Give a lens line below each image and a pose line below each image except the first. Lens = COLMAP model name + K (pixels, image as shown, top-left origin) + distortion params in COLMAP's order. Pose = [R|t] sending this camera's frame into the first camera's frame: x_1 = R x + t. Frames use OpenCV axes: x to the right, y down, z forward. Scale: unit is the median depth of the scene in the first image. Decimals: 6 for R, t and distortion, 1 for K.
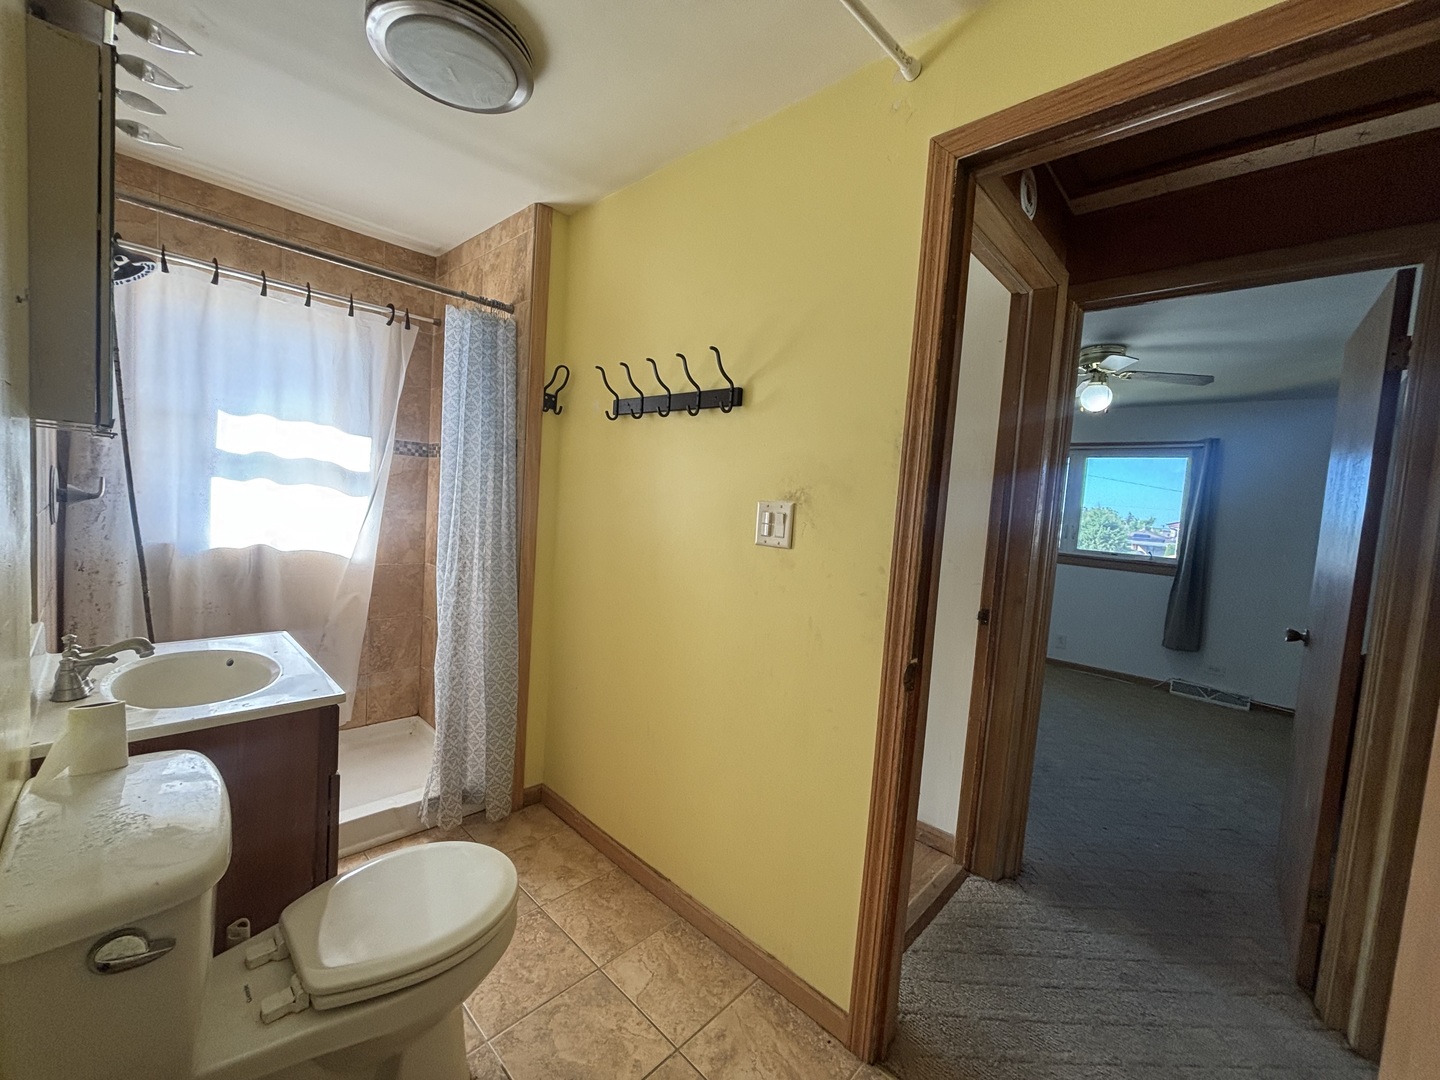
lens RADIAL K [[575.6, 0, 708.6], [0, 575.6, 537.3], [0, 0, 1]] dist [0.008118, 0.000108]
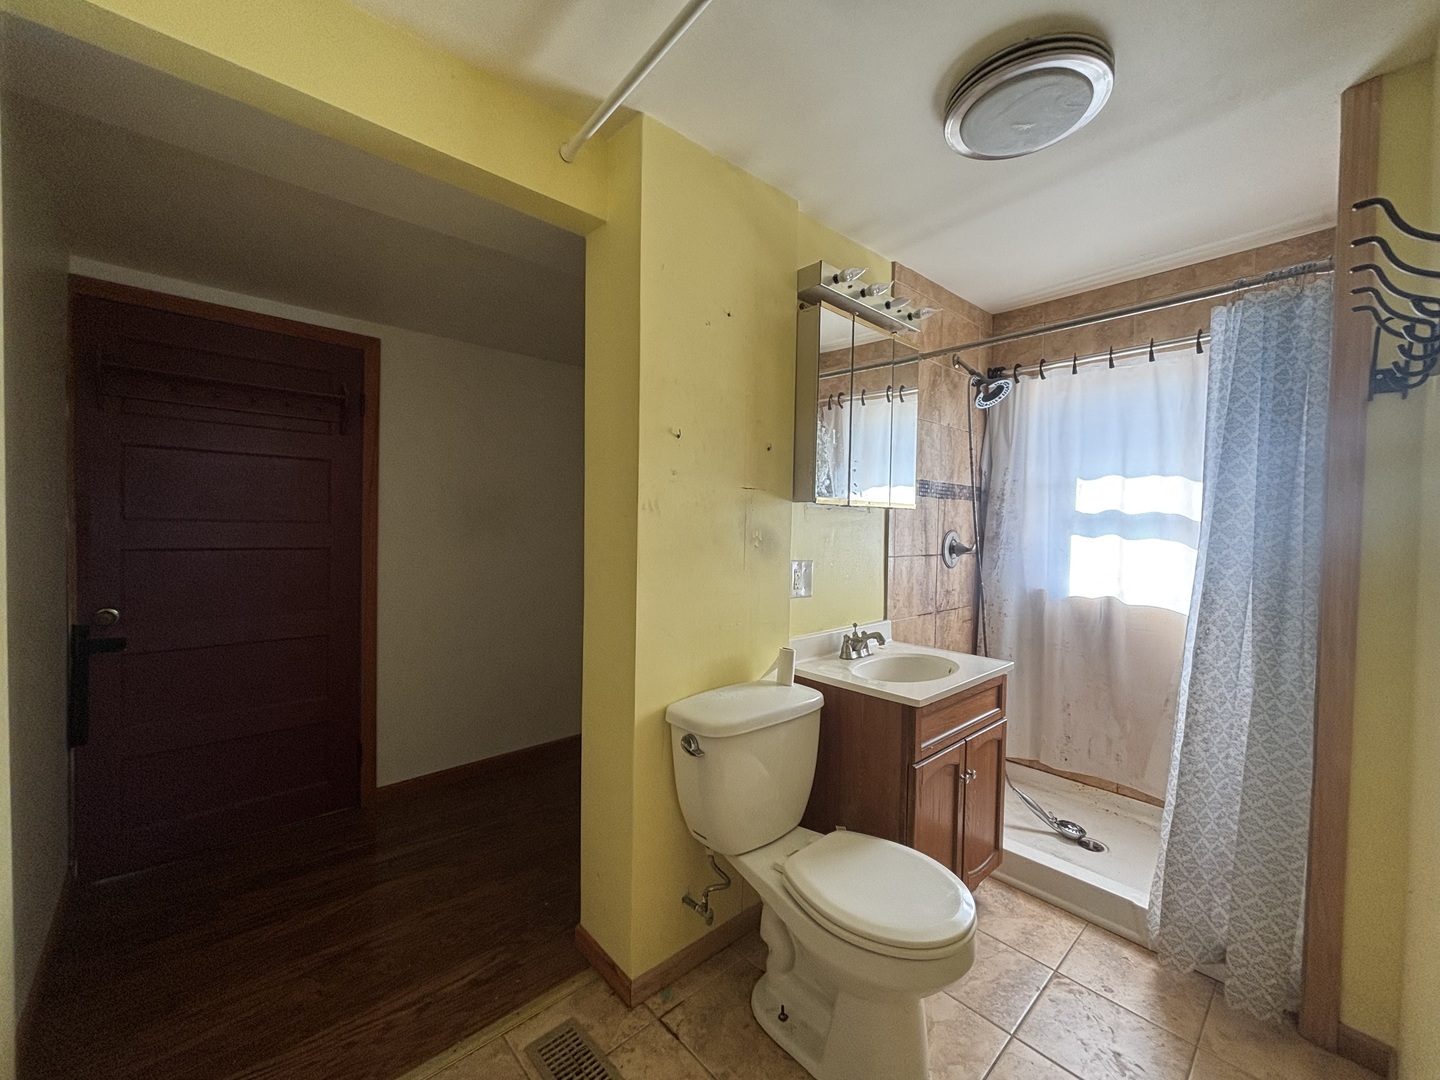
lens RADIAL K [[575.6, 0, 714.5], [0, 575.6, 538.3], [0, 0, 1]] dist [0.008118, 0.000108]
pose [[-0.060655, -0.042515, -0.997253, 0.362667], [-0.081611, 0.995959, -0.037496, 0.005981], [0.994817, 0.079113, -0.063879, 0.355080]]
